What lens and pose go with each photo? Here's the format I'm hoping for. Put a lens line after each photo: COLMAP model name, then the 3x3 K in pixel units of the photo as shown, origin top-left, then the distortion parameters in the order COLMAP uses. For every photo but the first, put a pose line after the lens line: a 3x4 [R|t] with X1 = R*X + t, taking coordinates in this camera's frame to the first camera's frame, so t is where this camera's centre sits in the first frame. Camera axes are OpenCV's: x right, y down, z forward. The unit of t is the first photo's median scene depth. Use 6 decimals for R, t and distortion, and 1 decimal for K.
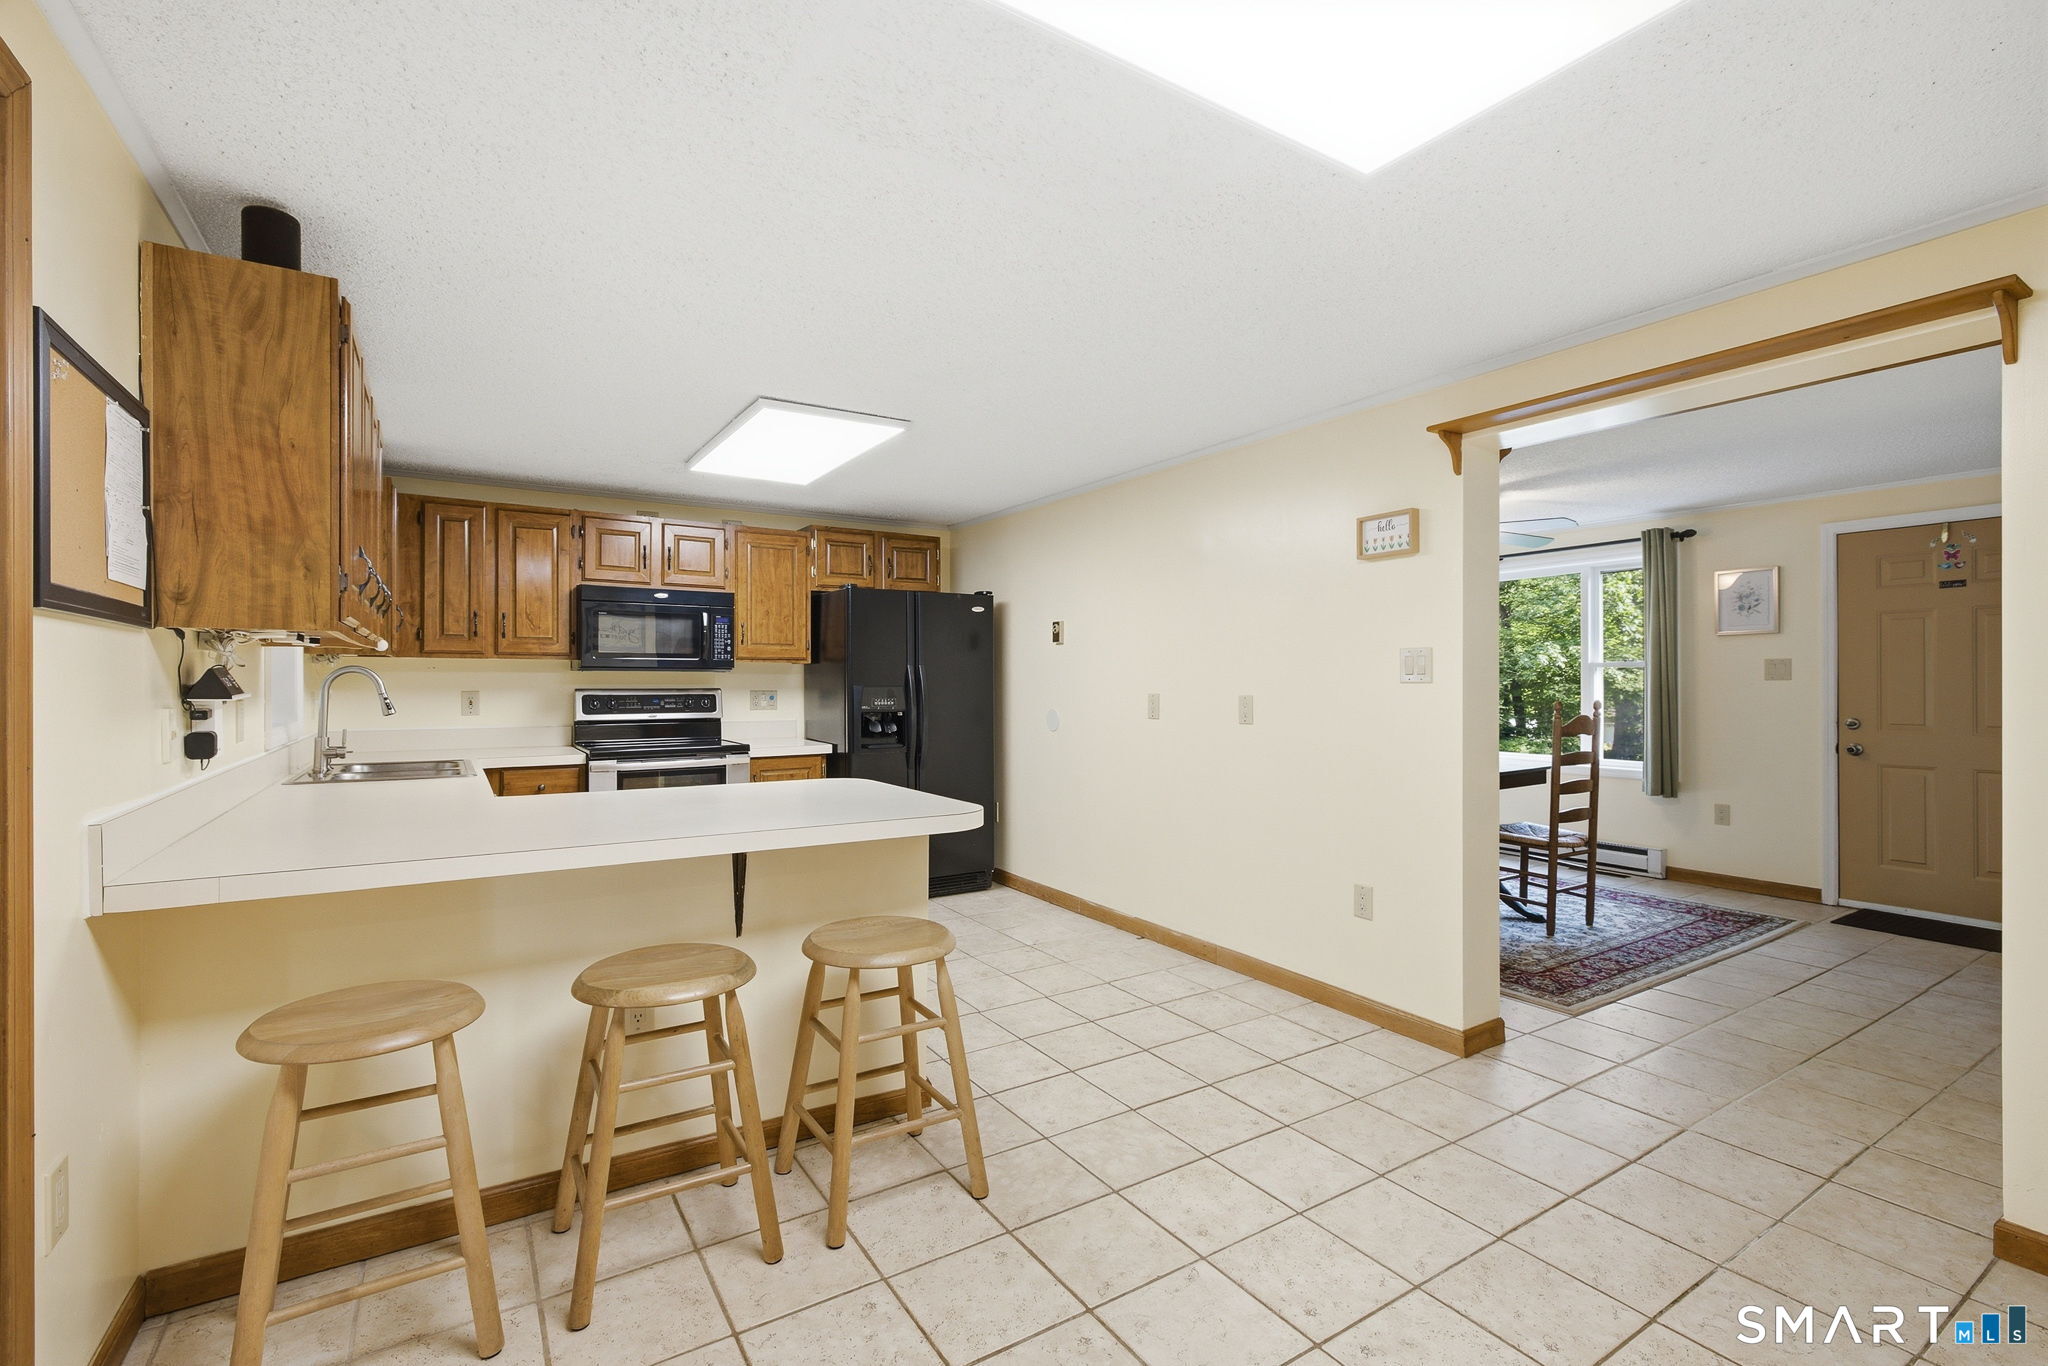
lens RADIAL K [[906.1, 0, 1026.2], [0, 906.1, 682.7], [0, 0, 1]] dist [0.001059, 0.000306]
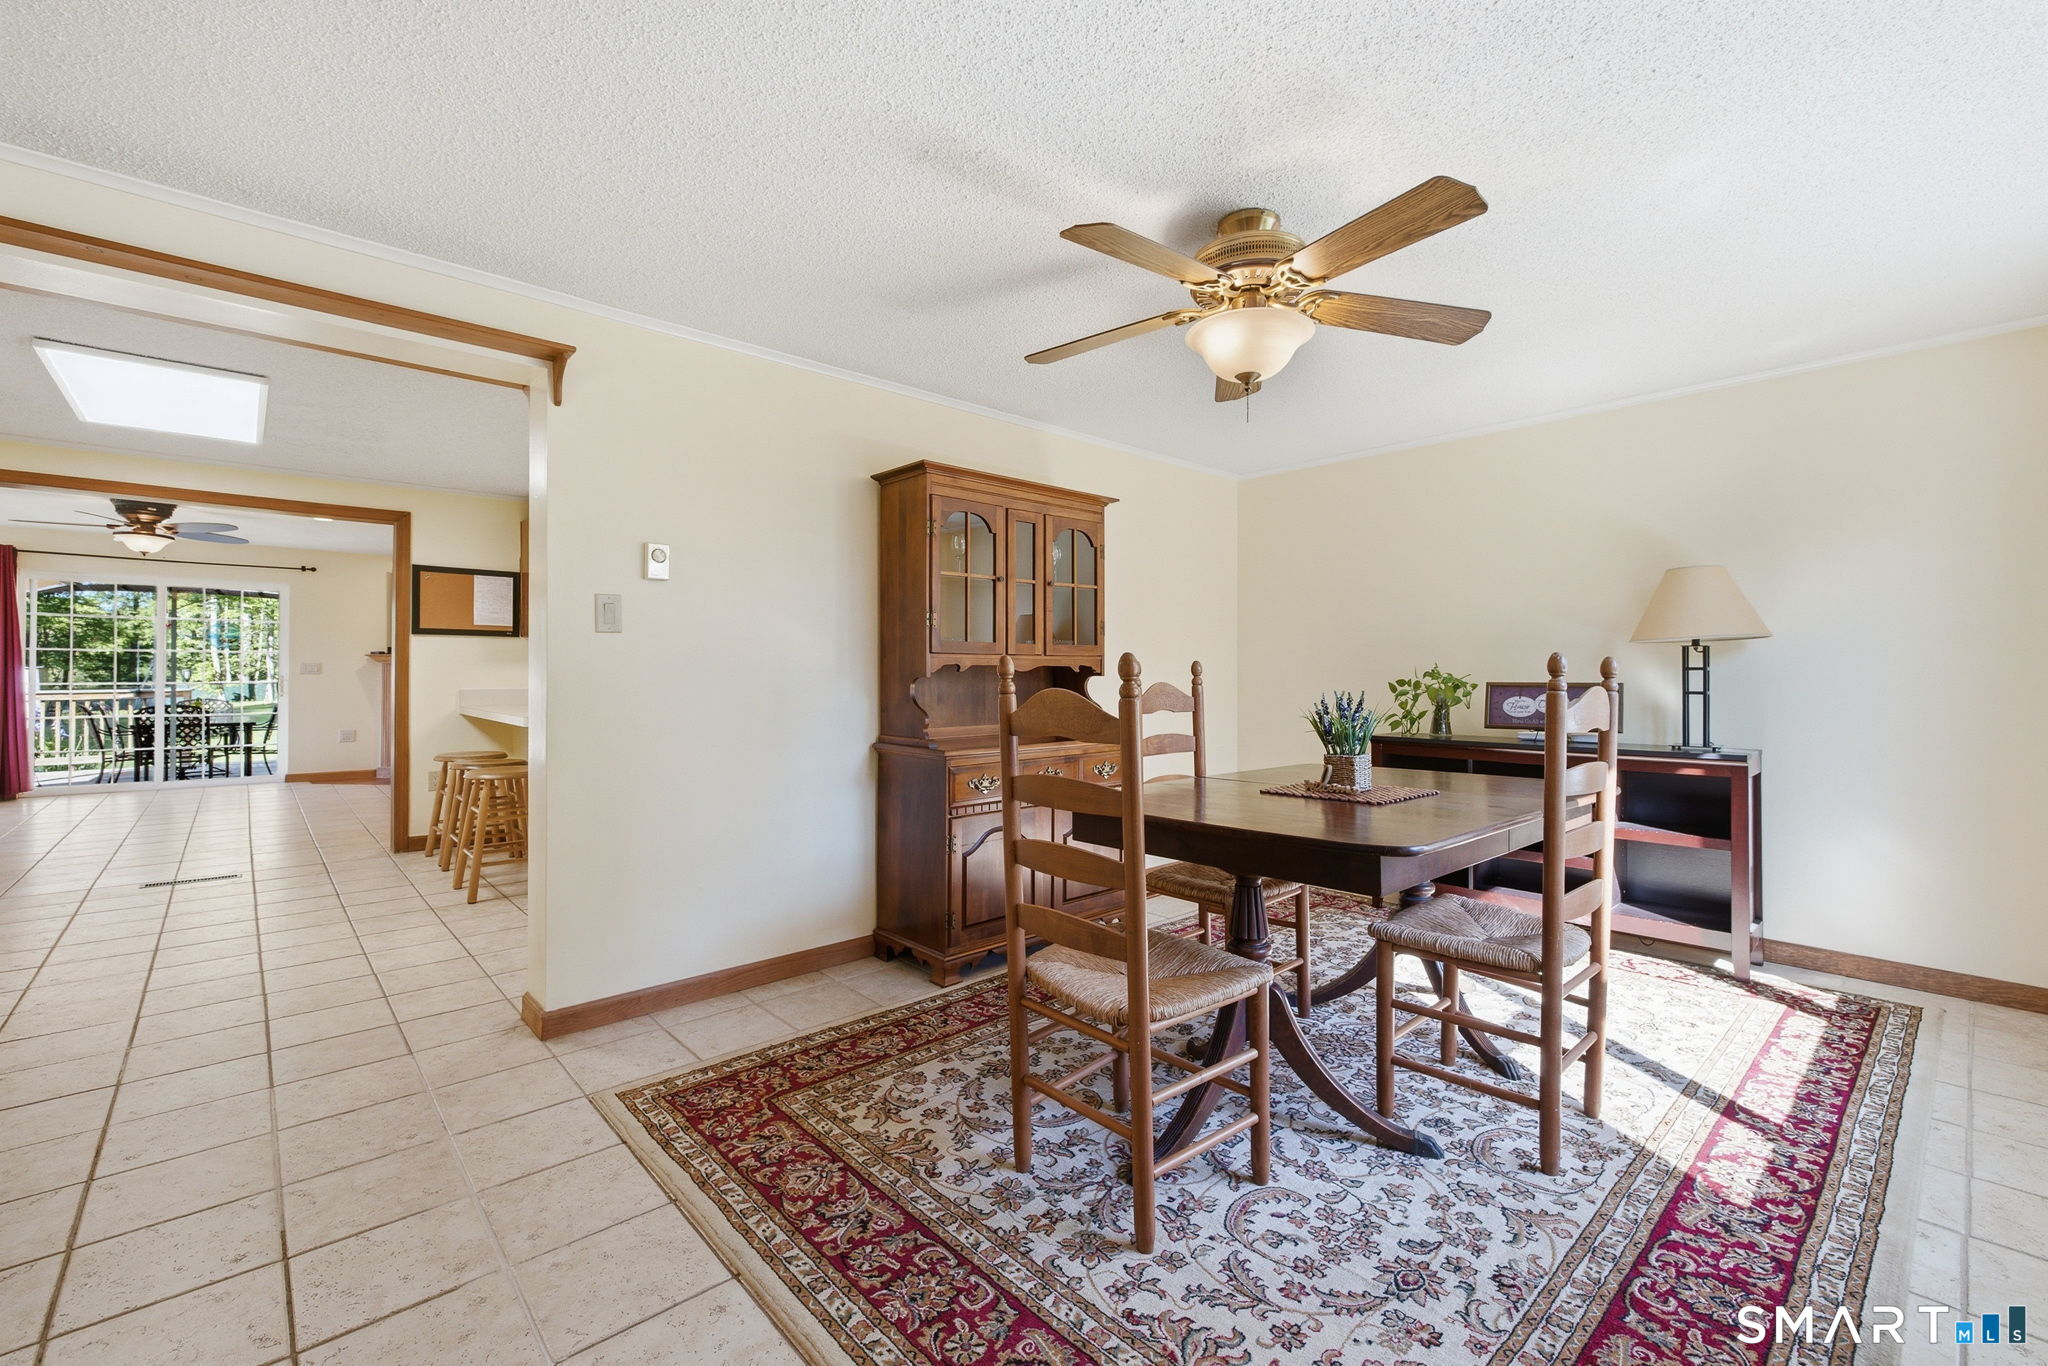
lens RADIAL K [[863.4, 0, 1019.9], [0, 863.4, 666.2], [0, 0, 1]] dist [0.004256, -0.001216]
pose [[0.168657, -0.007816, -0.985644, 0.930995], [-0.001773, 0.999965, -0.008233, 0.026688], [0.985673, 0.003136, 0.168637, 0.853620]]
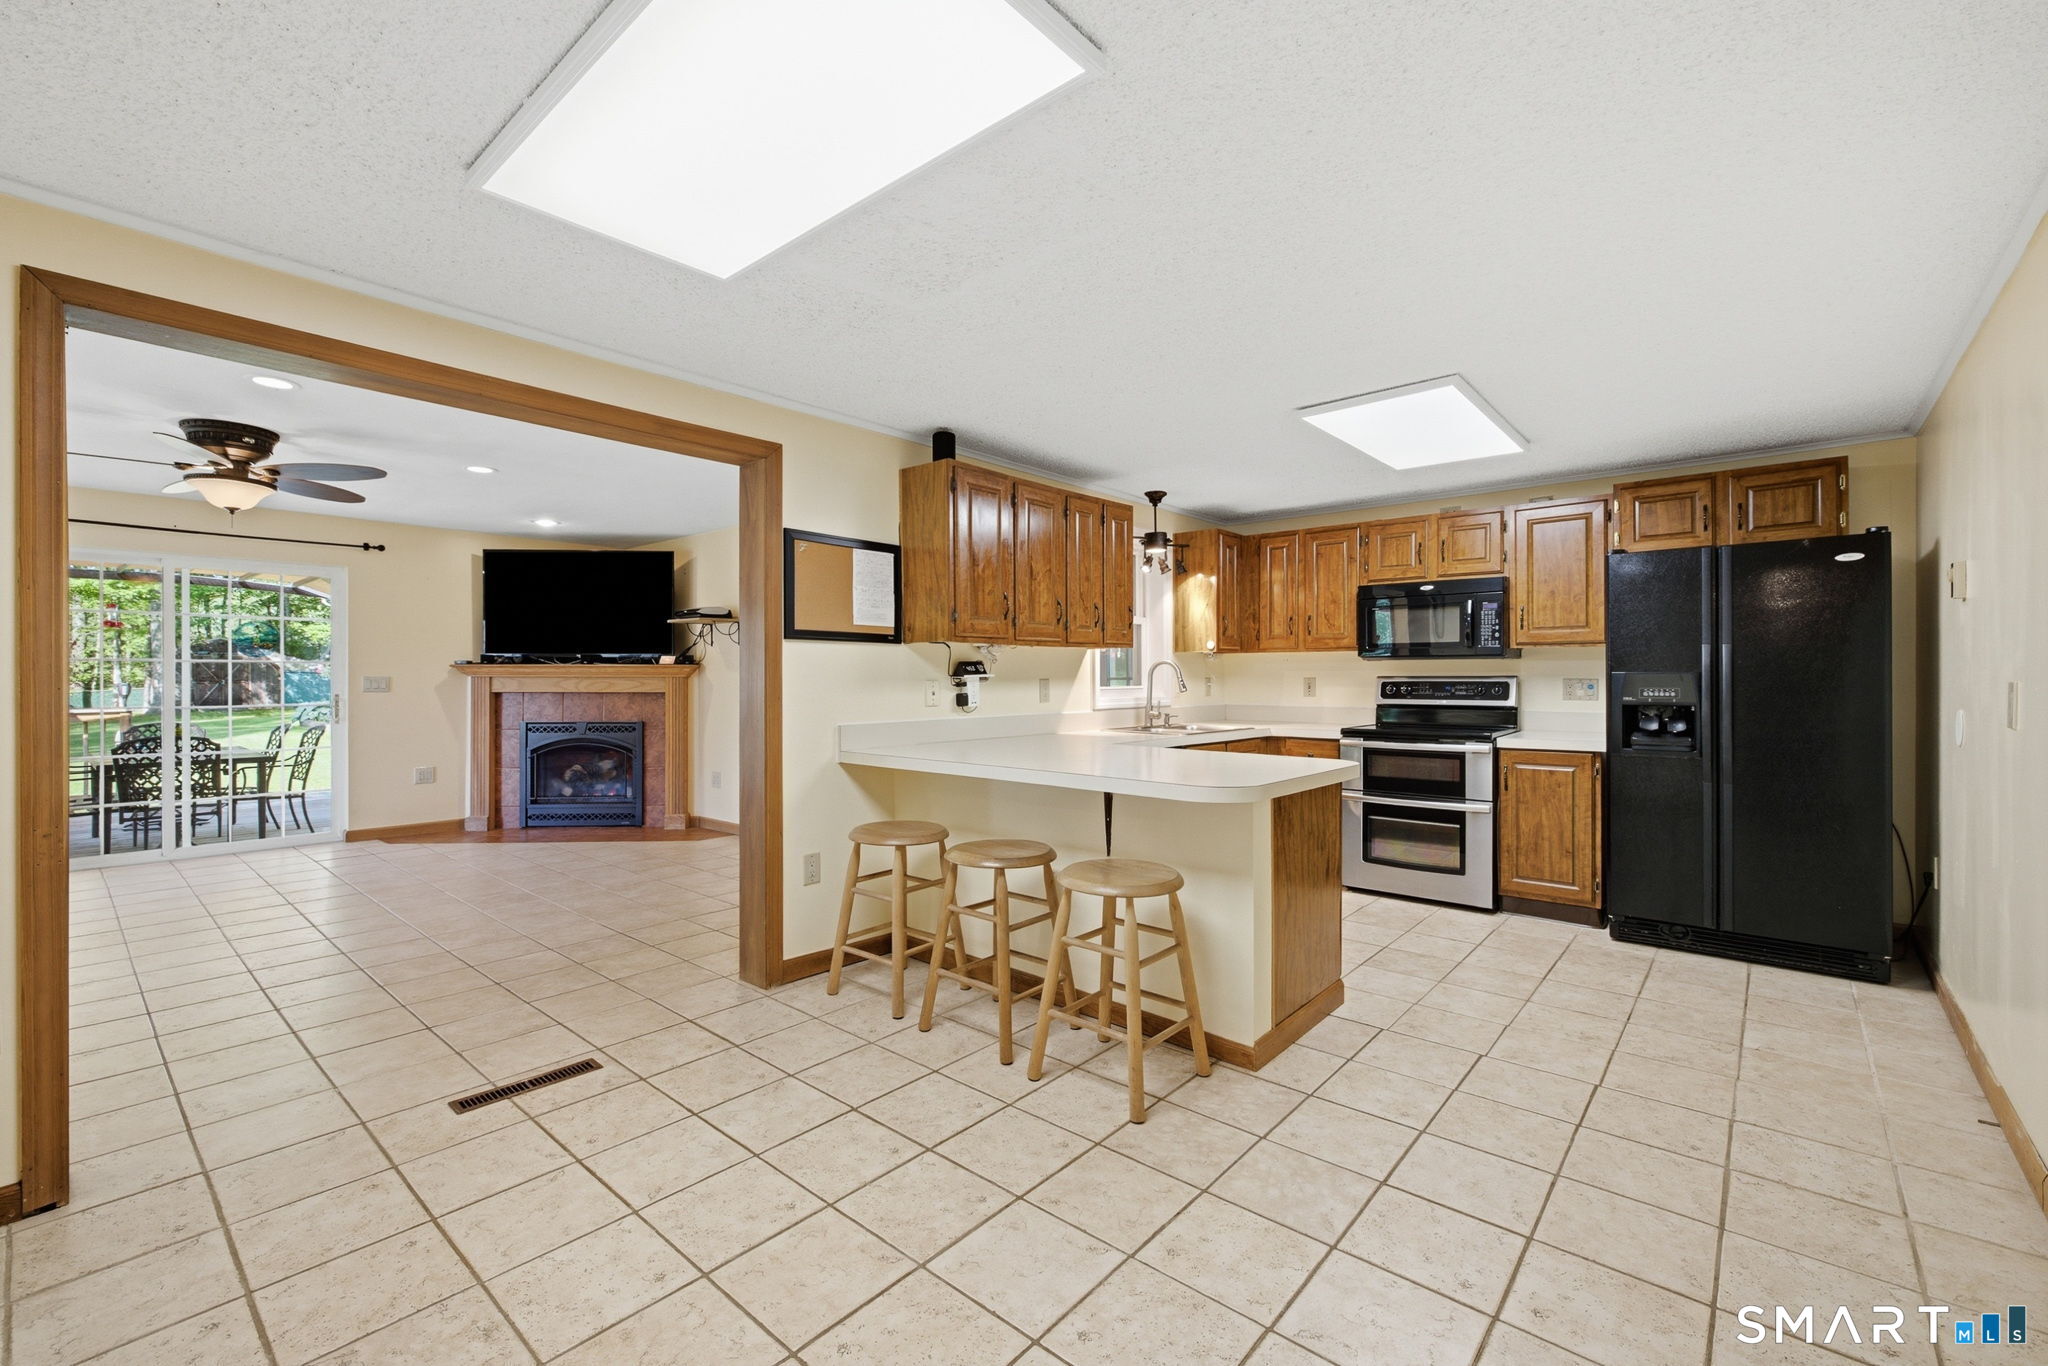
lens RADIAL K [[863.4, 0, 1026.5], [0, 863.4, 679.8], [0, 0, 1]] dist [0.004256, -0.001216]
pose [[0.281843, 0.001999, -0.959458, 0.427647], [0.000013, 0.999998, 0.002087, 0.008999], [0.959460, -0.000601, 0.281843, 0.261350]]
